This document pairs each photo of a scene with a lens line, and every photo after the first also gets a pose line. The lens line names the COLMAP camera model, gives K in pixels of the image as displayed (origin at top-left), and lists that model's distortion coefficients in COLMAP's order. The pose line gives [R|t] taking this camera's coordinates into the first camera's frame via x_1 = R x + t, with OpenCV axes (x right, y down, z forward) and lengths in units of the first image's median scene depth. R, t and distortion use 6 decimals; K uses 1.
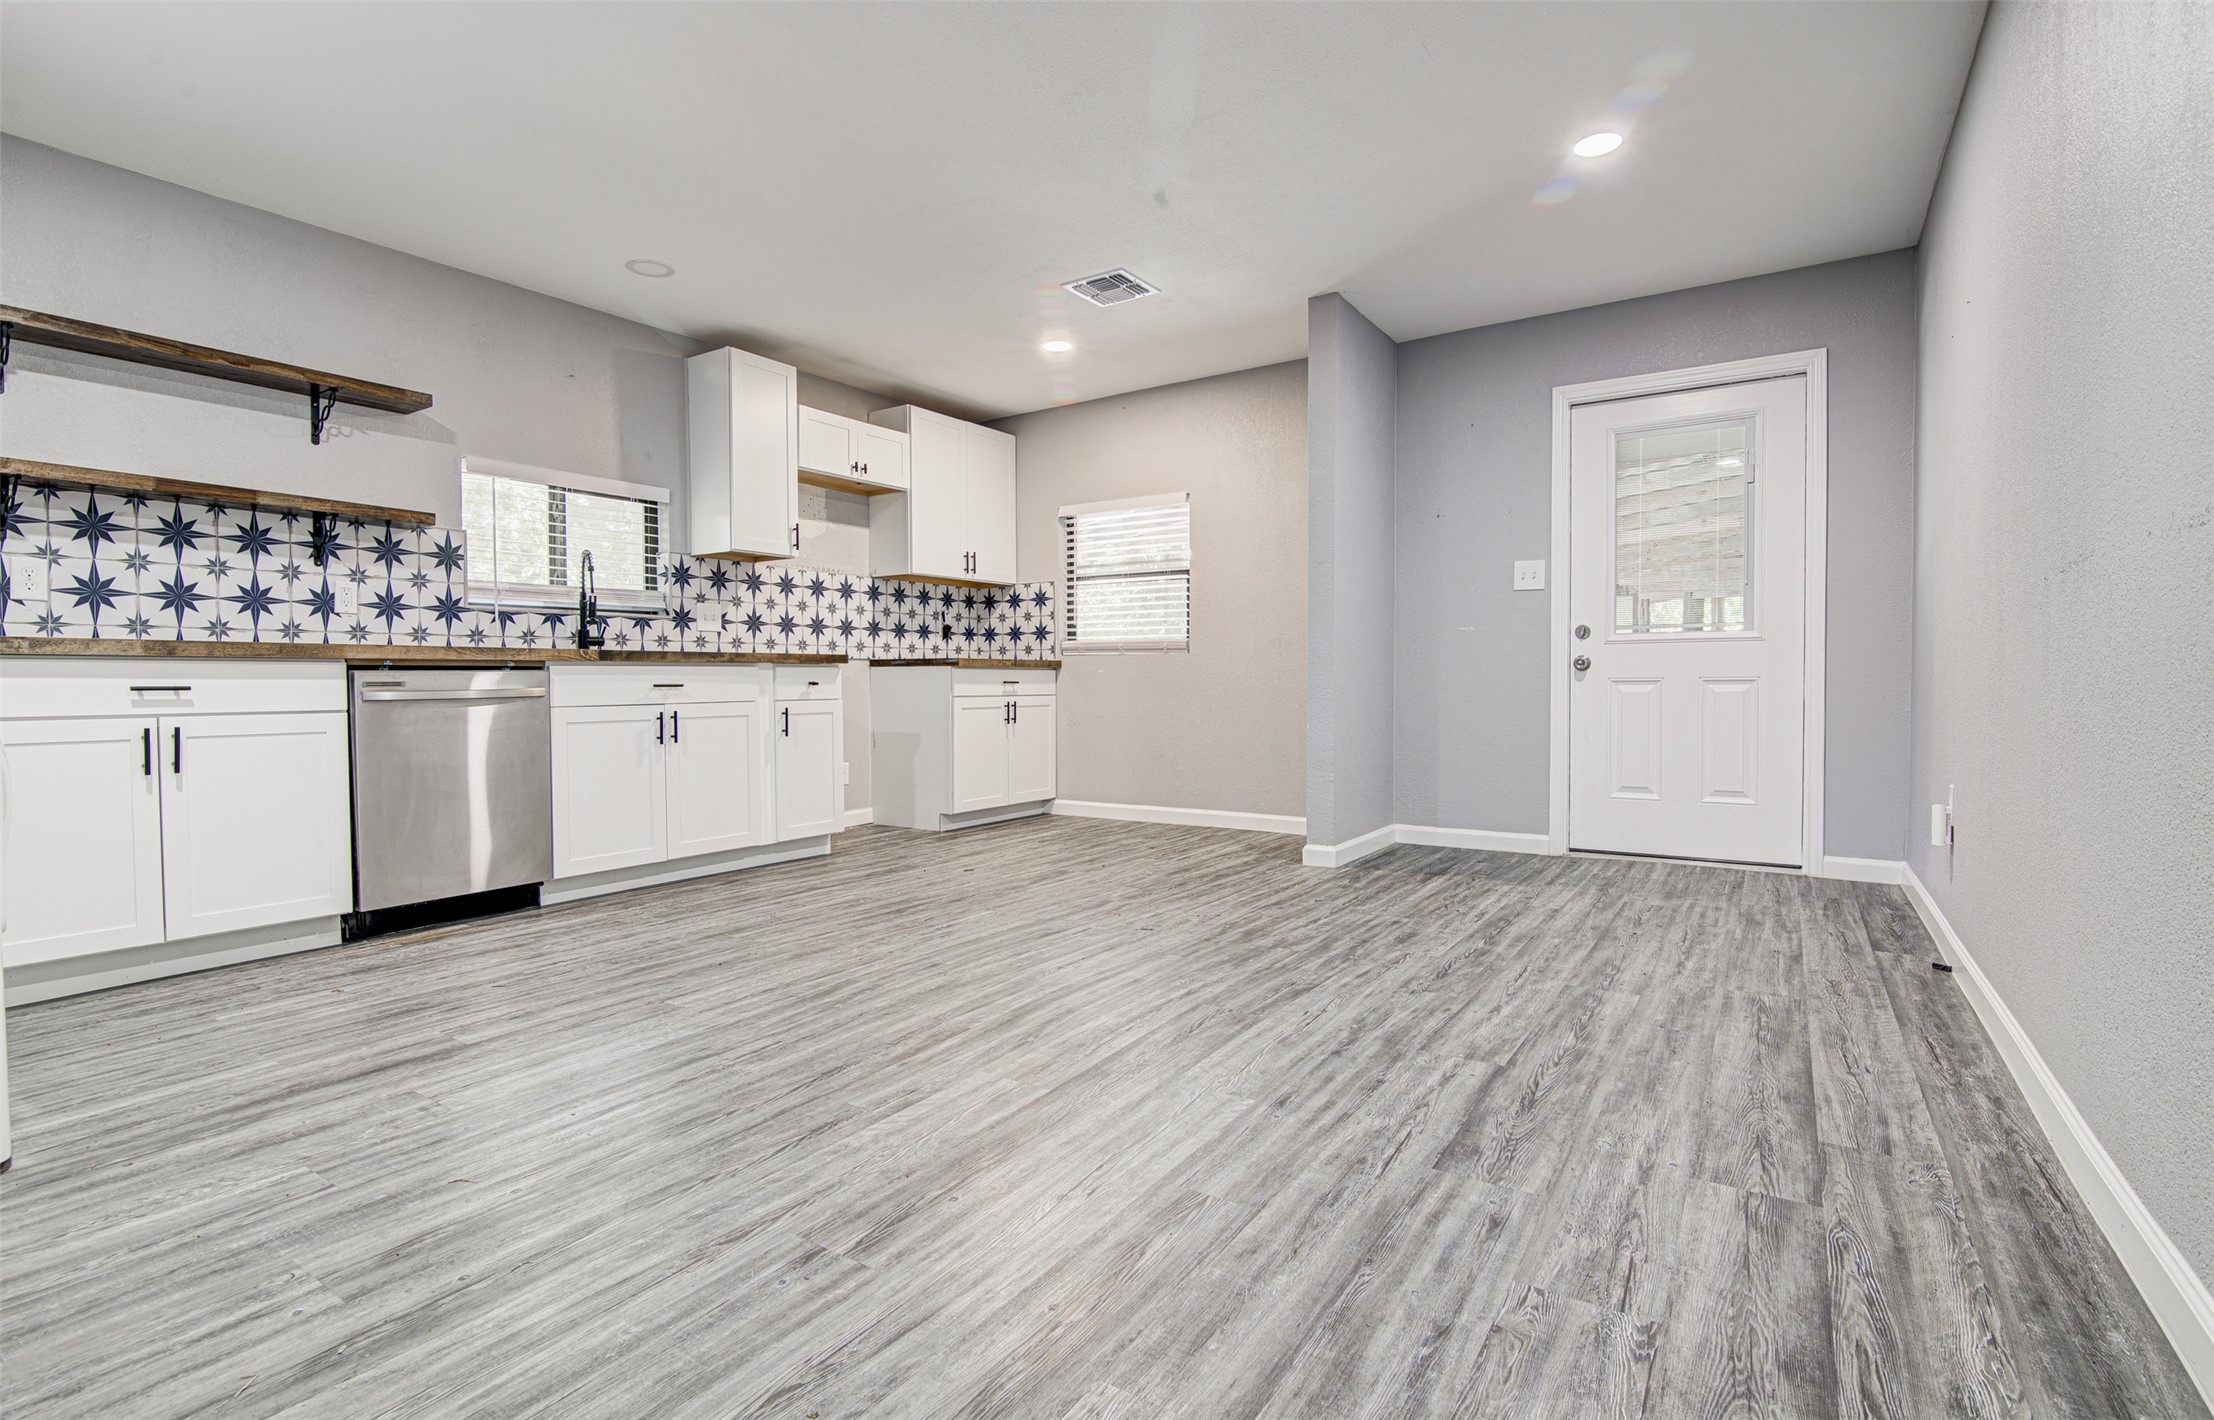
lens RADIAL K [[1040.9, 0, 1114.2], [0, 1040.9, 708.2], [0, 0, 1]] dist [-0.017372, 0.000862]
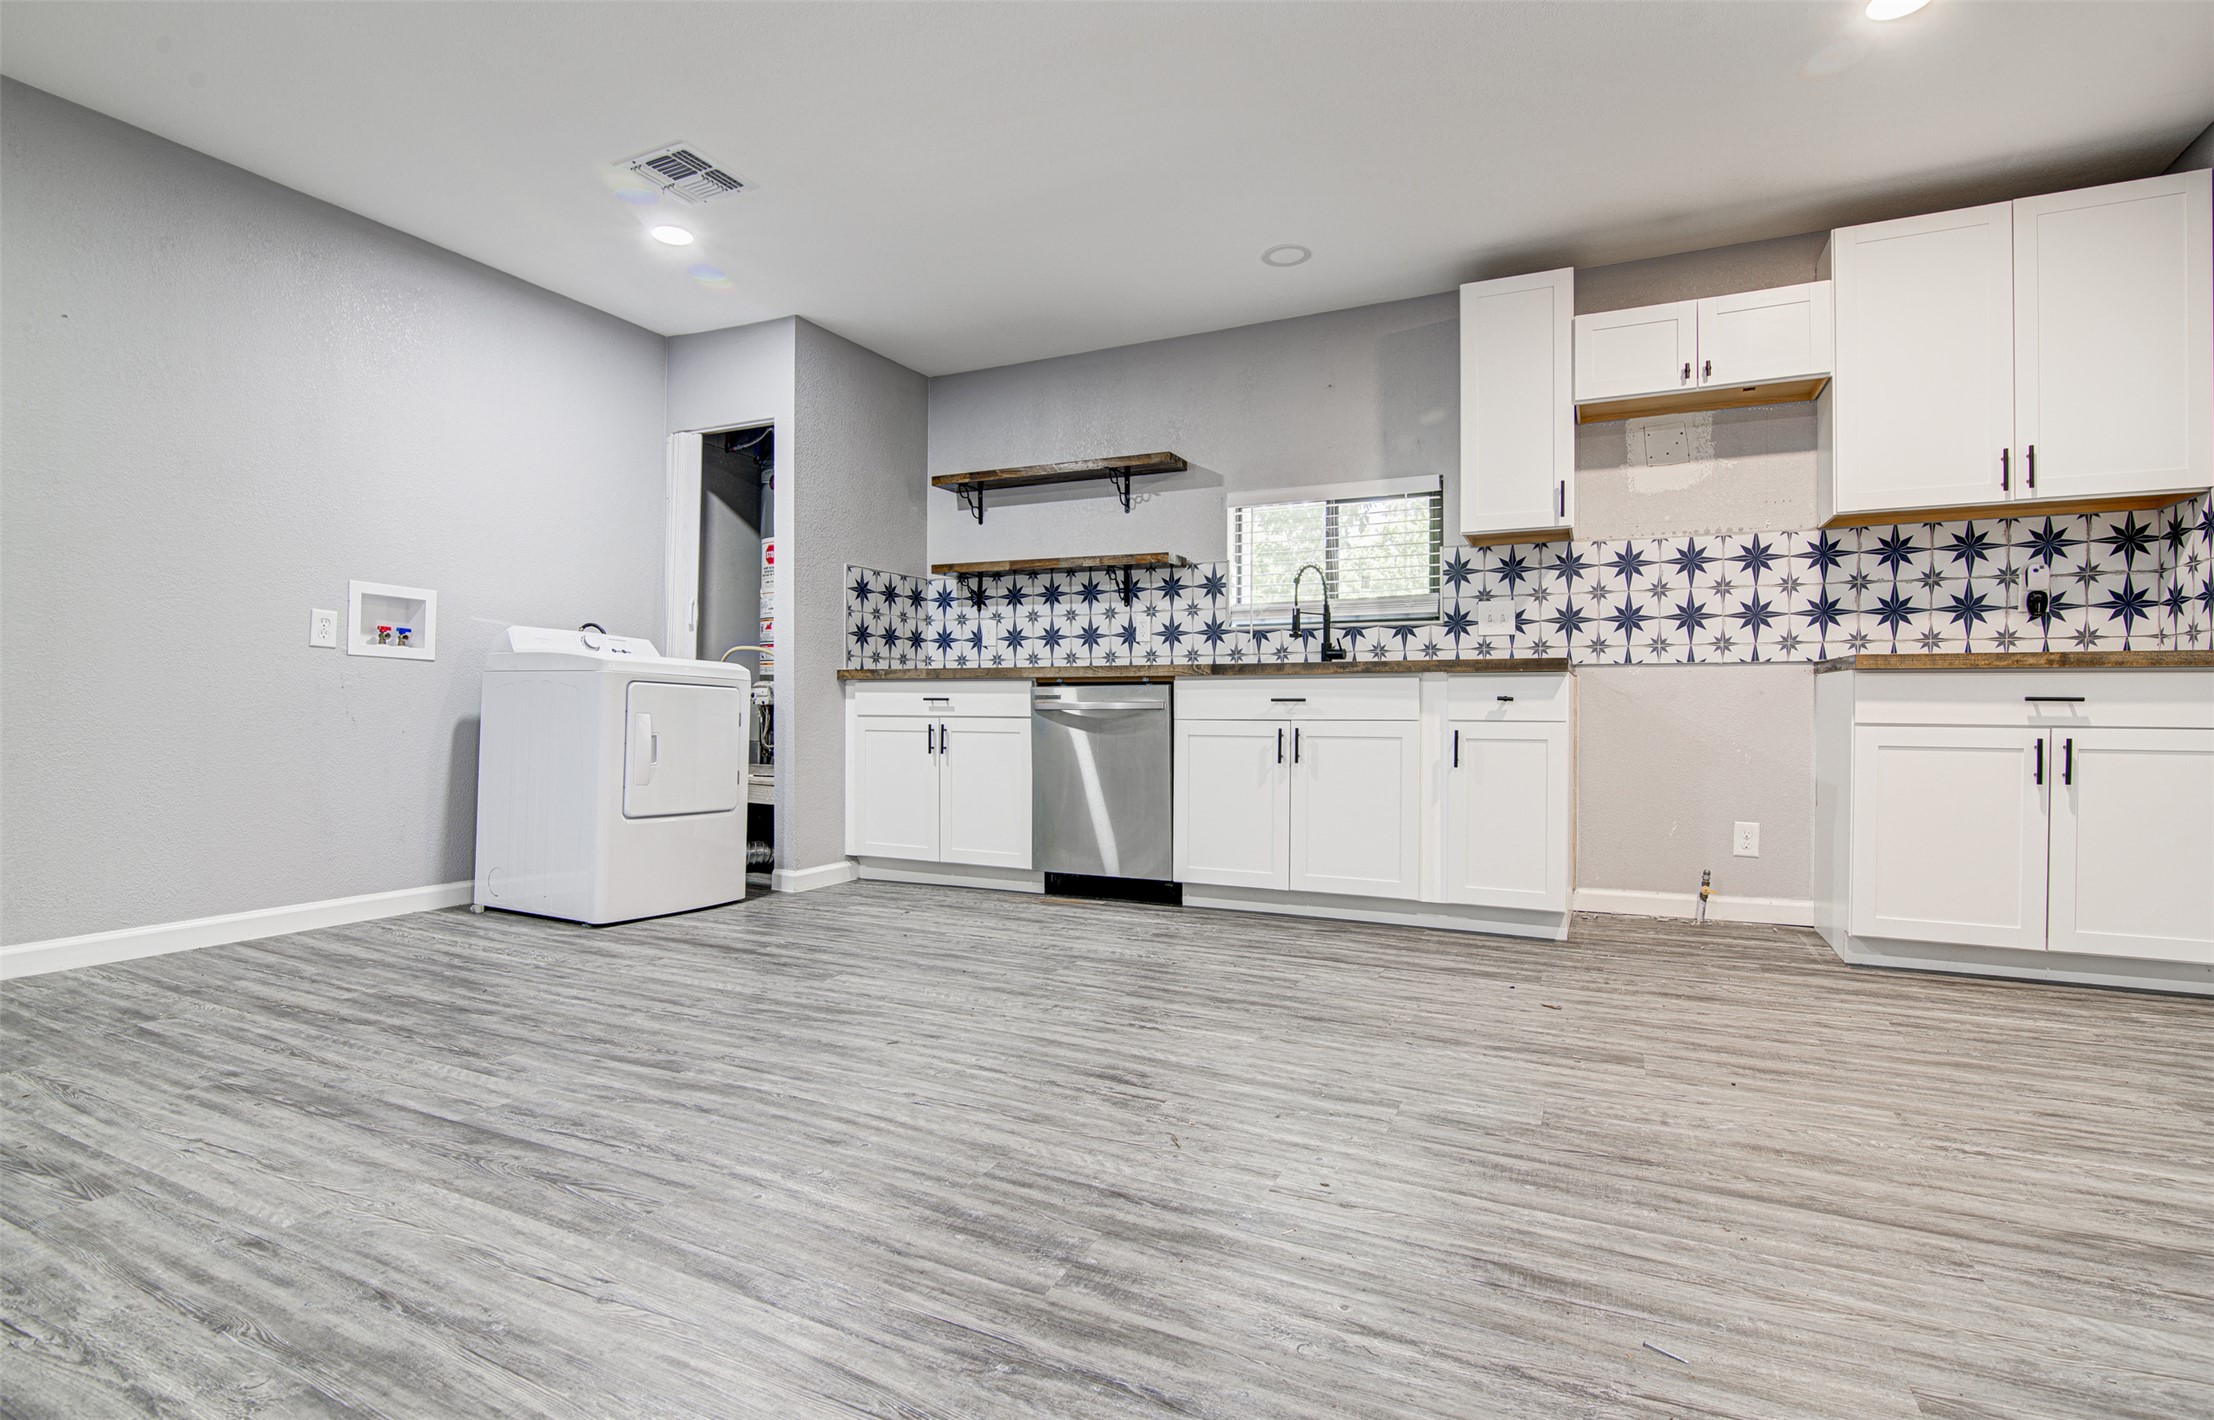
lens RADIAL K [[1040.9, 0, 1101.6], [0, 1040.9, 708.6], [0, 0, 1]] dist [-0.017372, 0.000862]
pose [[0.116831, 0.010483, -0.993096, 0.522244], [-0.029151, 0.999550, 0.007121, -0.018034], [0.992724, 0.028117, 0.117084, 0.814703]]
